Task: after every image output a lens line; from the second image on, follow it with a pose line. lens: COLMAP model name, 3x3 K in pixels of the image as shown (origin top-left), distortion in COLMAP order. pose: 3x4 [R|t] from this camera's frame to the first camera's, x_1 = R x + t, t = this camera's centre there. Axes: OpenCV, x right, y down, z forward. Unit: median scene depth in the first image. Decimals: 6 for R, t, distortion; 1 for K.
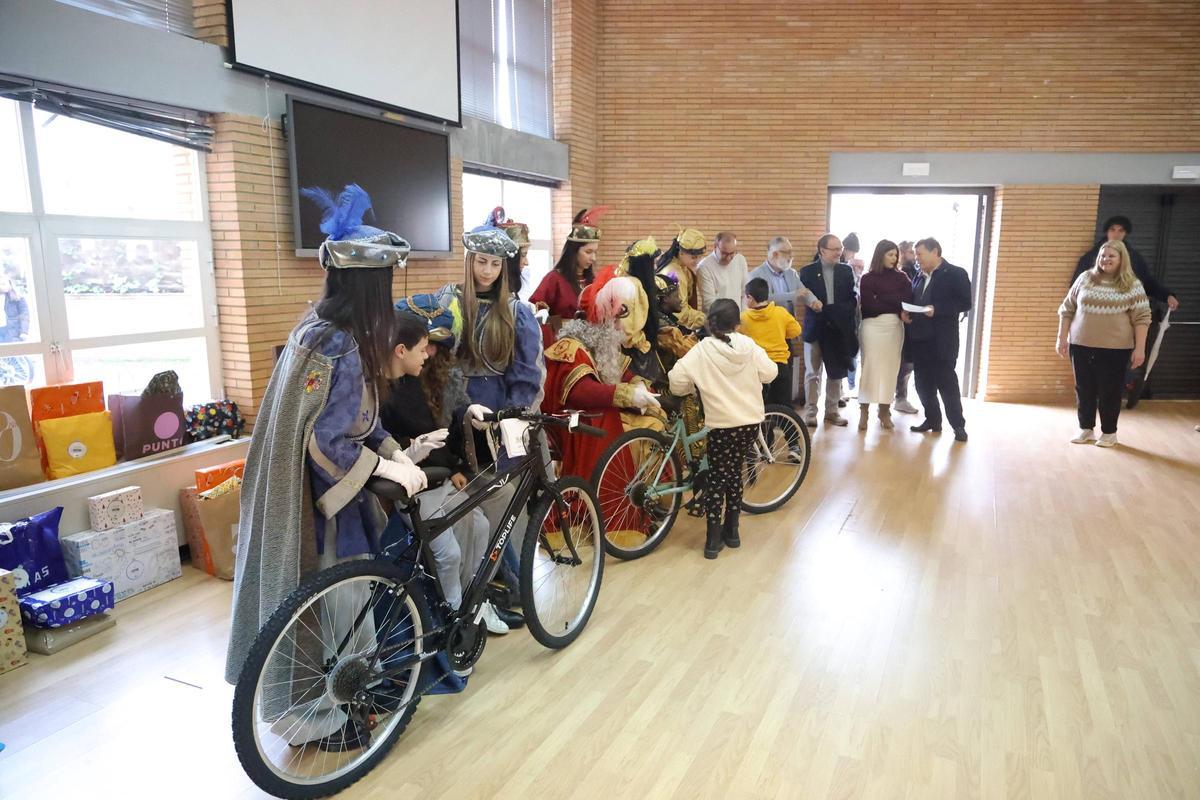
lens RADIAL K [[796.2, 0, 603.1], [0, 796.2, 404.8], [0, 0, 1]] dist [0.001635, -0.000095]
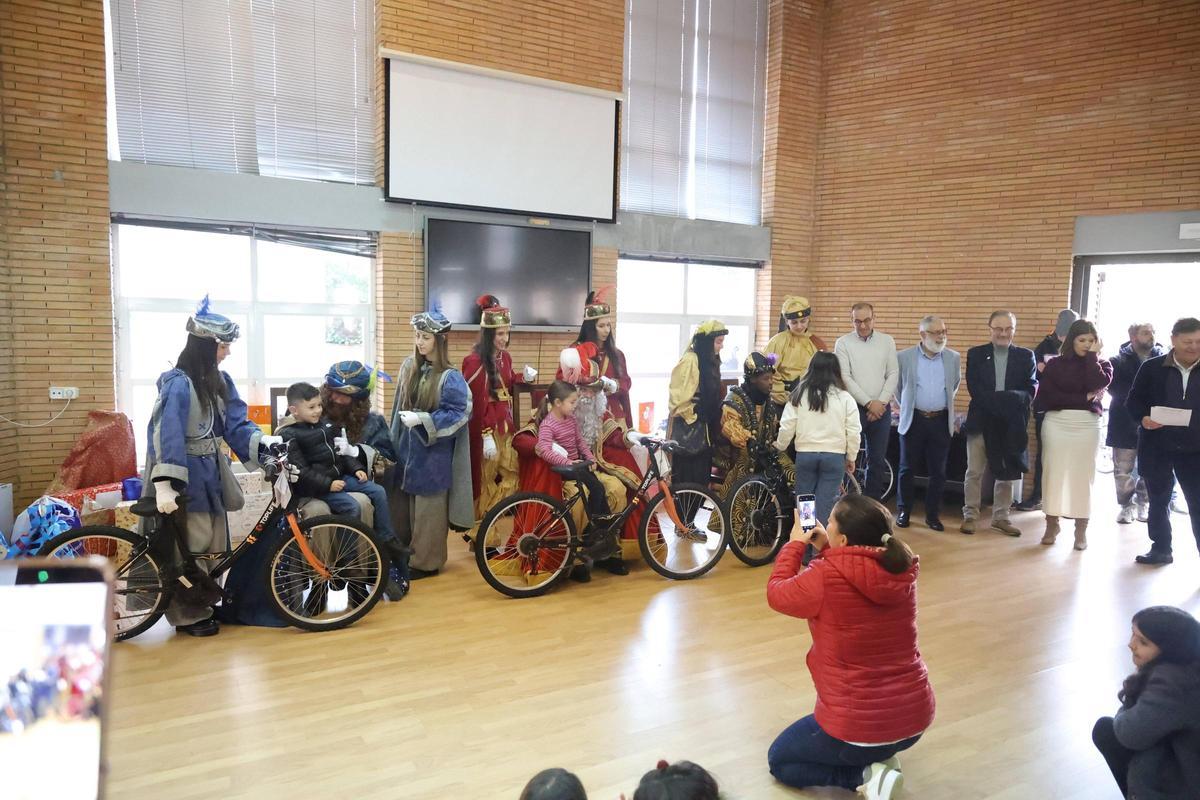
lens RADIAL K [[796.2, 0, 603.1], [0, 796.2, 404.8], [0, 0, 1]] dist [0.001635, -0.000095]
pose [[0.815449, 0.070139, -0.574564, 0.379667], [-0.120079, 0.991535, -0.049382, -0.015190], [0.566237, 0.109262, 0.816968, 0.040280]]
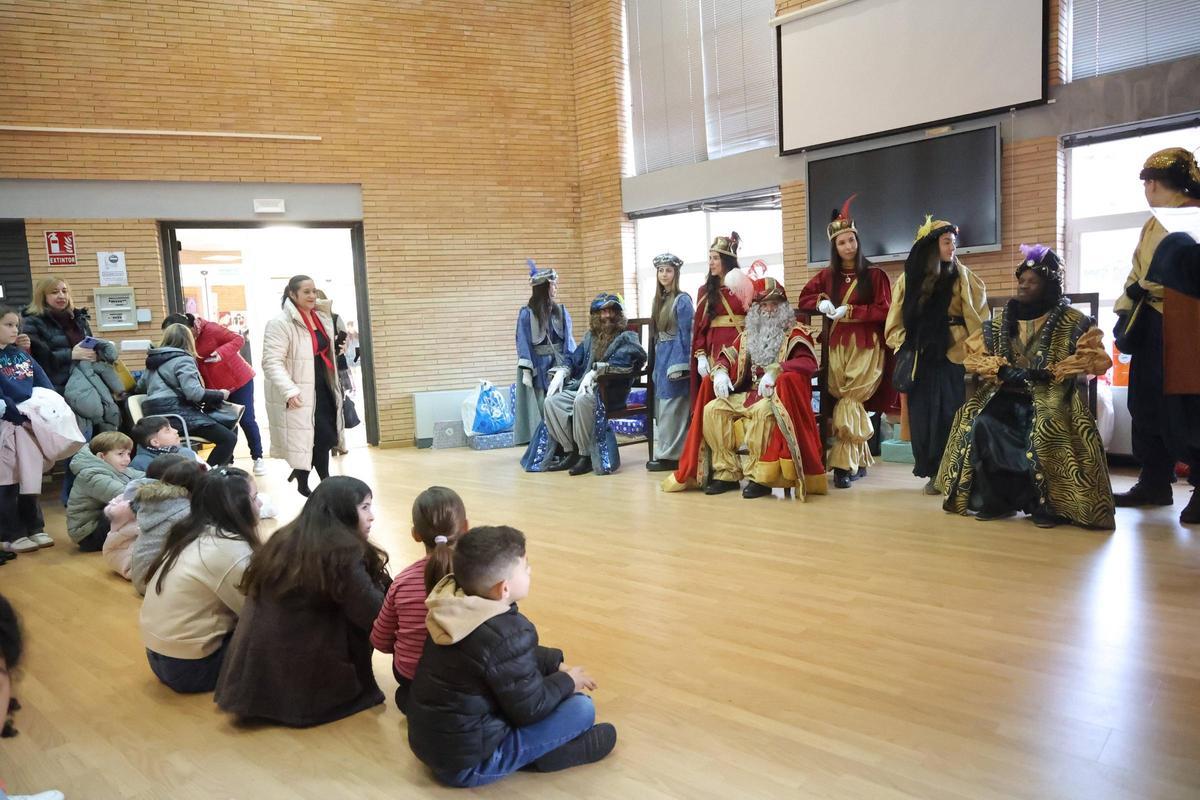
lens RADIAL K [[796.2, 0, 603.1], [0, 796.2, 404.8], [0, 0, 1]] dist [0.001635, -0.000095]
pose [[-0.268661, 0.103603, -0.957647, 0.646739], [-0.119696, 0.982902, 0.139916, -0.057745], [0.955769, 0.152217, -0.251667, 0.599077]]
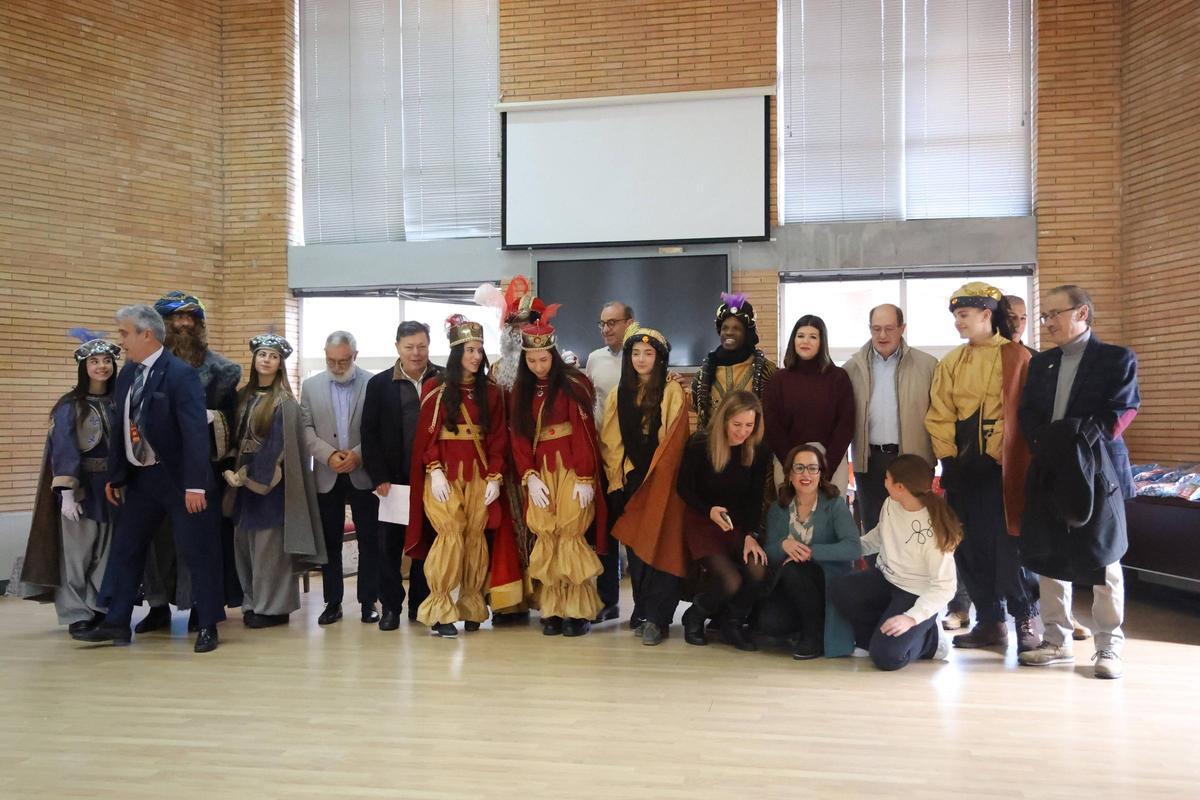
lens RADIAL K [[1056.8, 0, 610.5], [0, 1056.8, 408.6], [0, 0, 1]] dist [0.010914, 0.019346]
pose [[0.254597, -0.015602, -0.966921, 0.762568], [-0.163378, 0.984803, -0.058909, -0.029165], [0.953146, 0.172971, 0.248179, 0.398948]]
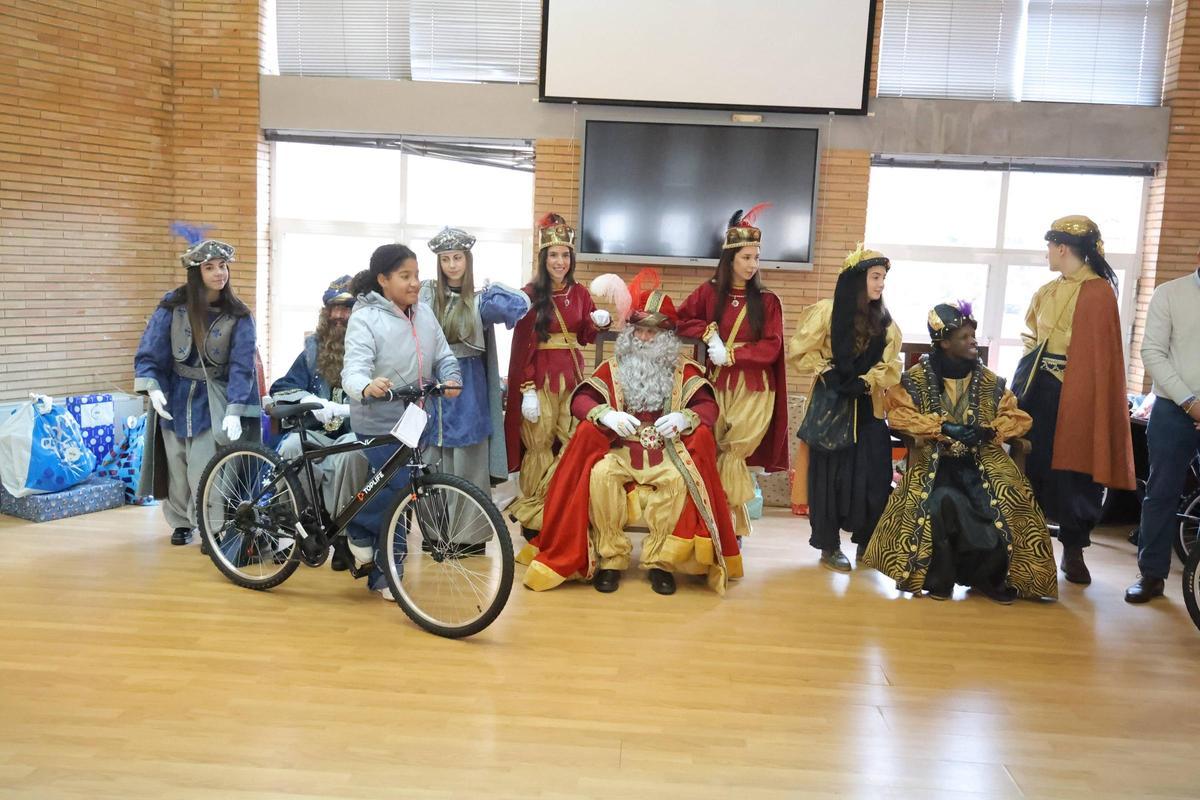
lens RADIAL K [[1046.2, 0, 612.6], [0, 1046.2, 400.5], [0, 0, 1]] dist [0.021983, 0.006462]
pose [[0.384891, 0.138417, -0.912524, 0.563613], [-0.205206, 0.976778, 0.061610, -0.054677], [0.899861, 0.163543, 0.404357, 0.281950]]
